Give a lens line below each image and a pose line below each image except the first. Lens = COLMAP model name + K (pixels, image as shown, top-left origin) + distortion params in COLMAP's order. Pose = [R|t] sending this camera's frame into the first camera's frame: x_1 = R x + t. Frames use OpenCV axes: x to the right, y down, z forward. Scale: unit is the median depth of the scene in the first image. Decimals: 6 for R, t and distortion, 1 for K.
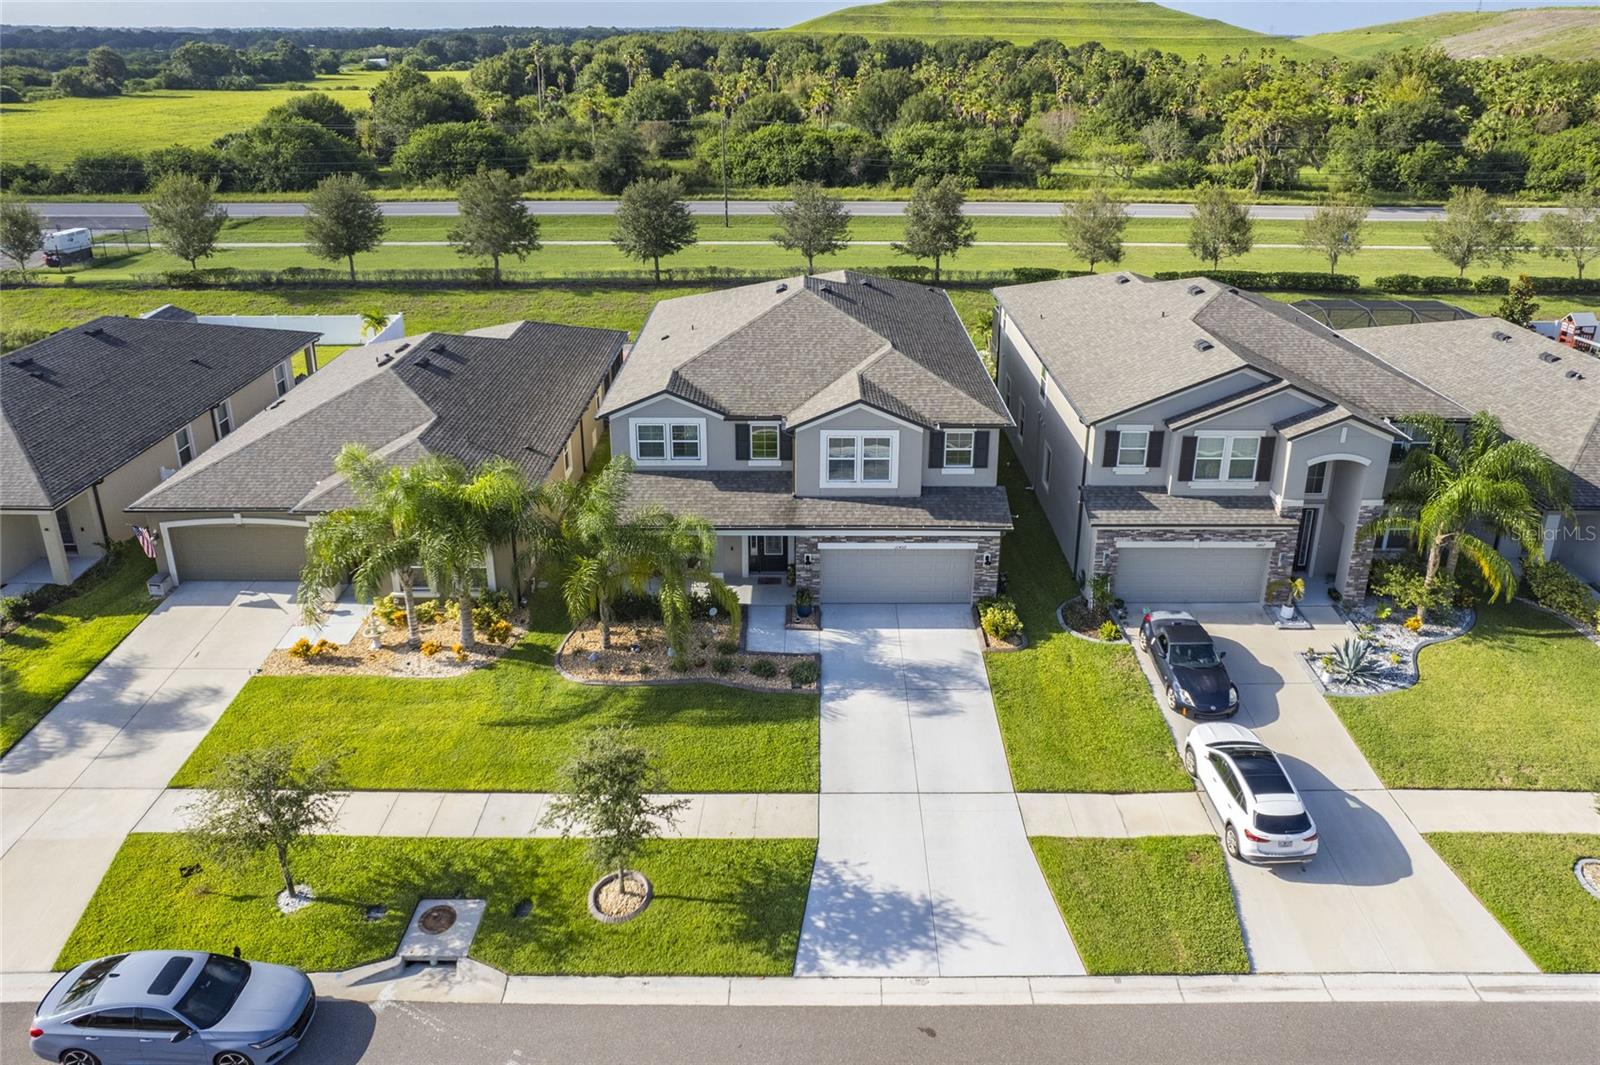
lens RADIAL K [[1017.7, 0, 811.8], [0, 1017.7, 419.8], [0, 0, 1]] dist [-0.026537, 0.003891]
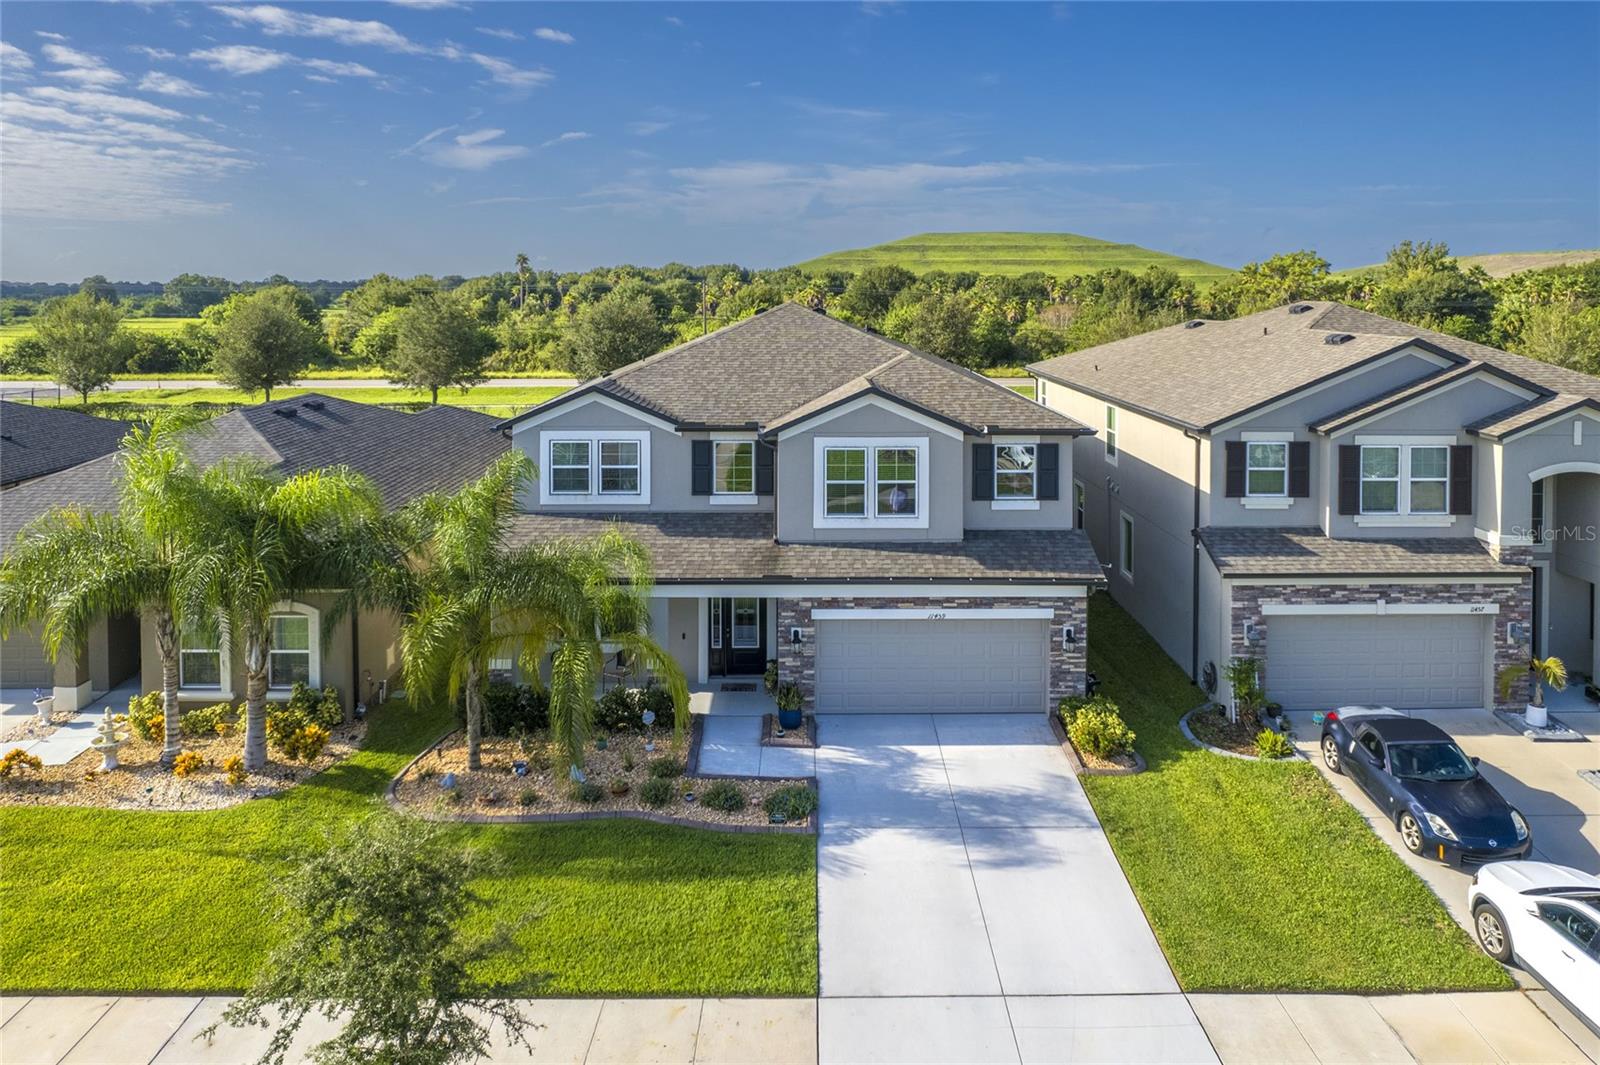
lens RADIAL K [[1039.3, 0, 800.4], [0, 1039.3, 367.1], [0, 0, 1]] dist [-0.033786, 0.009805]
pose [[0.999995, -0.003269, 0.000257, -0.000927], [0.003197, 0.954195, -0.299167, 0.174330], [0.000732, 0.299167, 0.954201, 0.313985]]
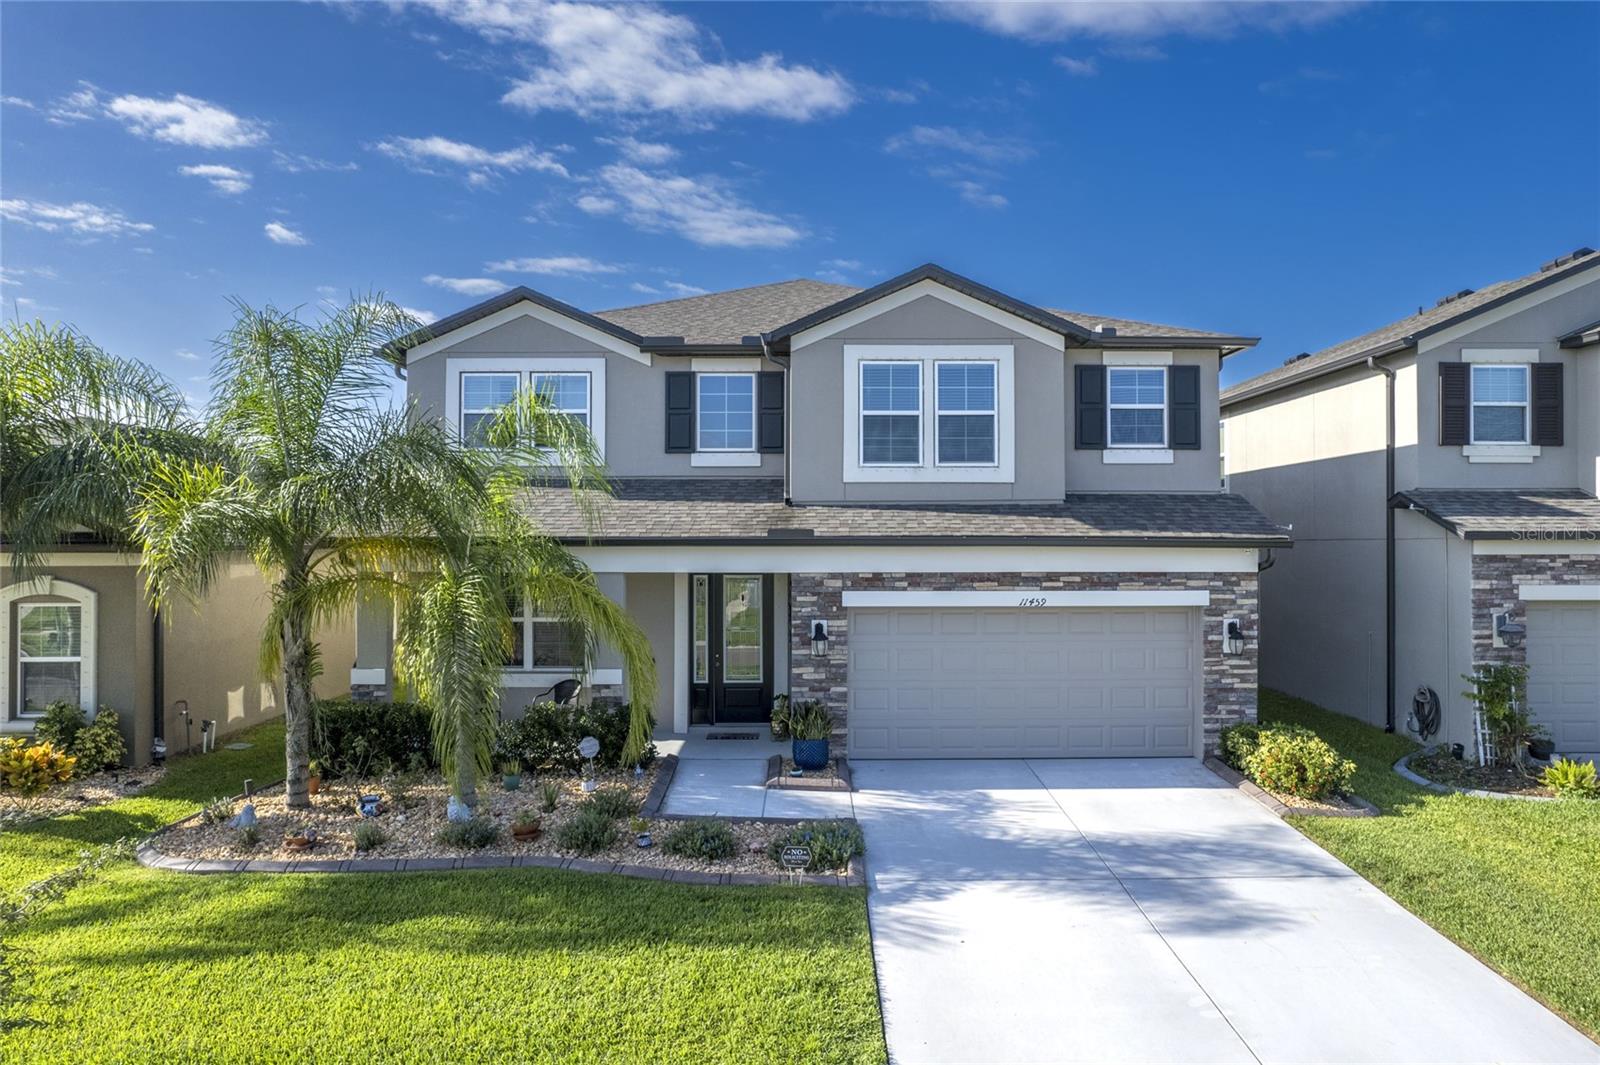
lens RADIAL K [[985.7, 0, 803.4], [0, 985.7, 576.6], [0, 0, 1]] dist [-0.057403, 0.040004]
pose [[0.999983, -0.005590, 0.001726, -0.011479], [0.005845, 0.941325, -0.337452, 0.259335], [0.000261, 0.337456, 0.941341, 0.609986]]
